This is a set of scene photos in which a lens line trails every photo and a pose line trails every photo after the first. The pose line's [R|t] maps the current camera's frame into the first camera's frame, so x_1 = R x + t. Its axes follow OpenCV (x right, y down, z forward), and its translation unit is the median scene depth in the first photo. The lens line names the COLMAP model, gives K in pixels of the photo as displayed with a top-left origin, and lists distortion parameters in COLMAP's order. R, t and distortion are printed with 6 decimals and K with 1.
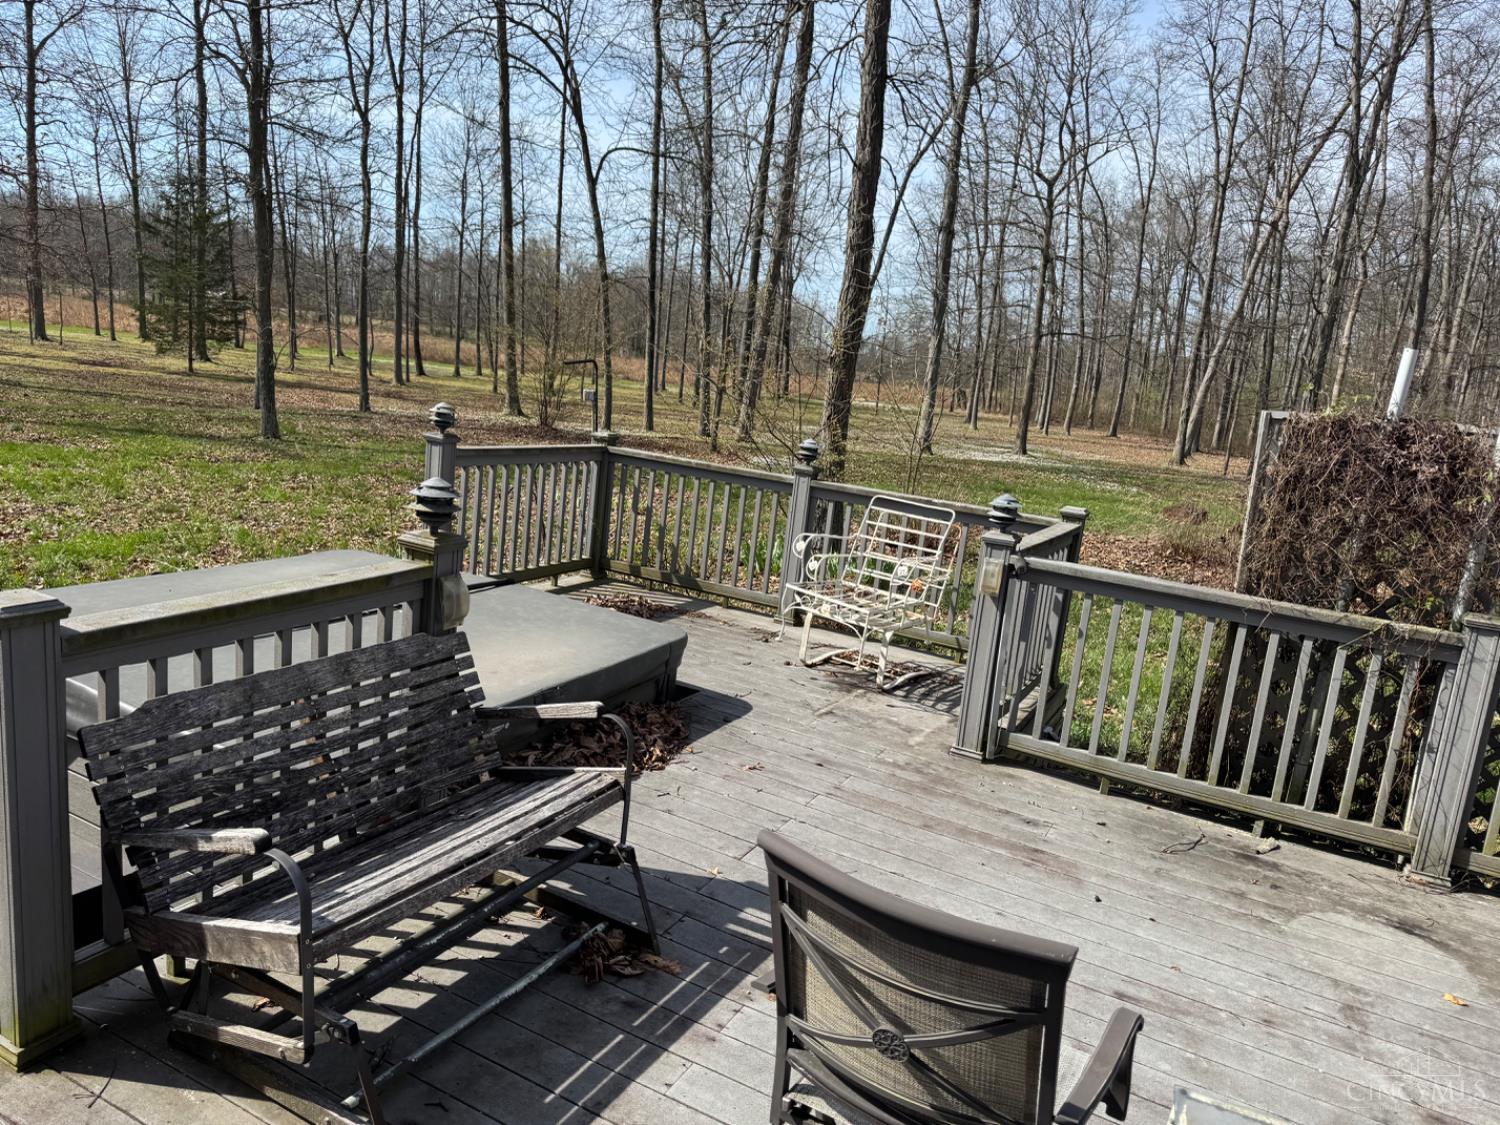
lens RADIAL K [[1060.3, 0, 743.1], [0, 1060.3, 585.1], [0, 0, 1]] dist [0.000678, -0.002648]
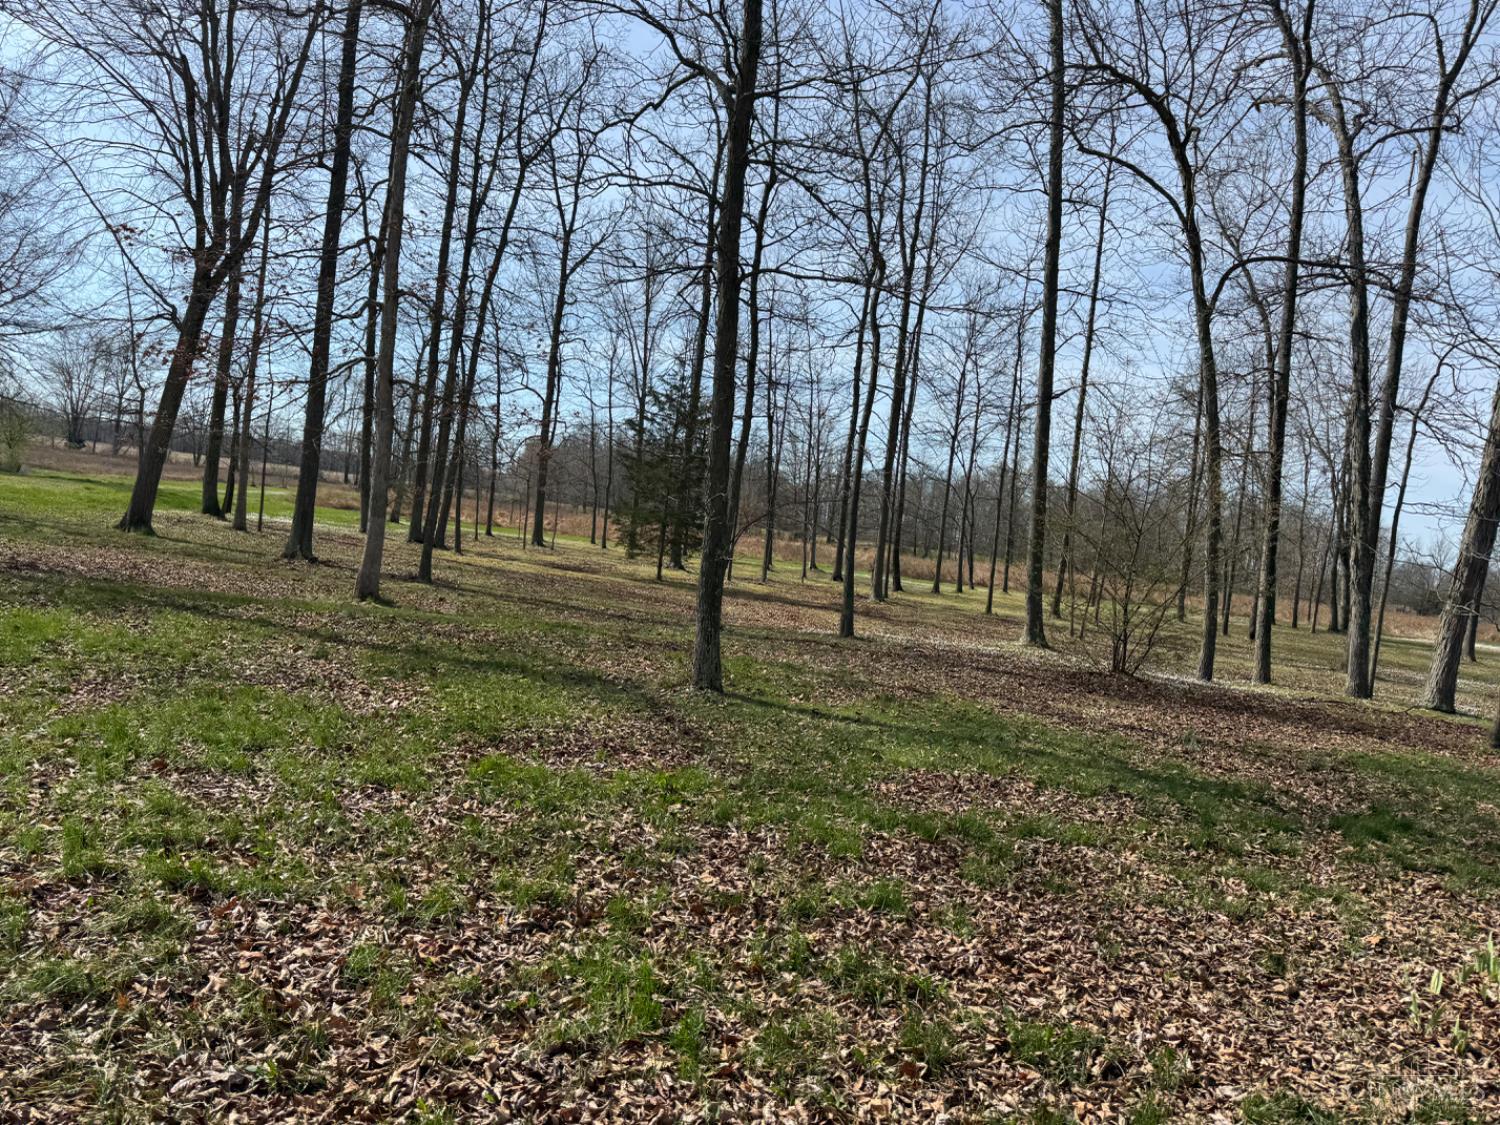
lens RADIAL K [[1038.8, 0, 752.4], [0, 1038.8, 556.0], [0, 0, 1]] dist [-0.006657, -0.006593]
pose [[0.916970, 0.015160, -0.398667, -0.125545], [-0.106549, 0.972287, -0.208101, -0.059118], [0.384464, 0.233300, 0.893173, 0.308510]]
